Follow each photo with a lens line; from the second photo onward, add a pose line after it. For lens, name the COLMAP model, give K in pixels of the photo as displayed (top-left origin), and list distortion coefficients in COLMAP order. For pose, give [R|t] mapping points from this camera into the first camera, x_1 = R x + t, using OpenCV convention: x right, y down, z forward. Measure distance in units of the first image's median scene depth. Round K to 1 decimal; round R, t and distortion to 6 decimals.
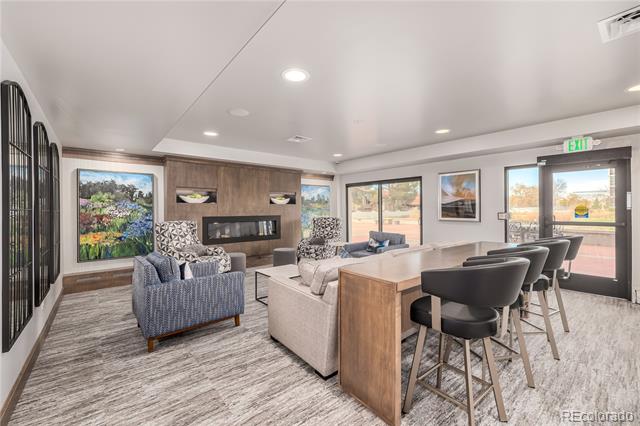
lens RADIAL K [[271.1, 0, 320.9], [0, 271.1, 209.3], [0, 0, 1]] dist [0.000986, -0.000058]
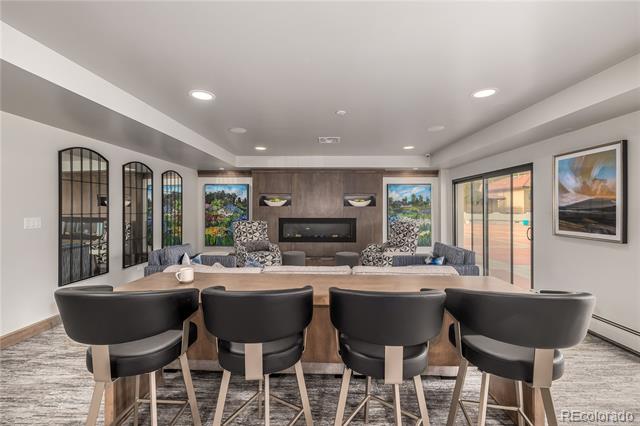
lens RADIAL K [[271.1, 0, 320.9], [0, 271.1, 209.3], [0, 0, 1]] dist [0.000986, -0.000058]
pose [[0.758088, 0.007531, -0.652109, 0.456917], [-0.004449, 0.999970, 0.006378, -0.016999], [0.652137, -0.001934, 0.758098, 0.221839]]
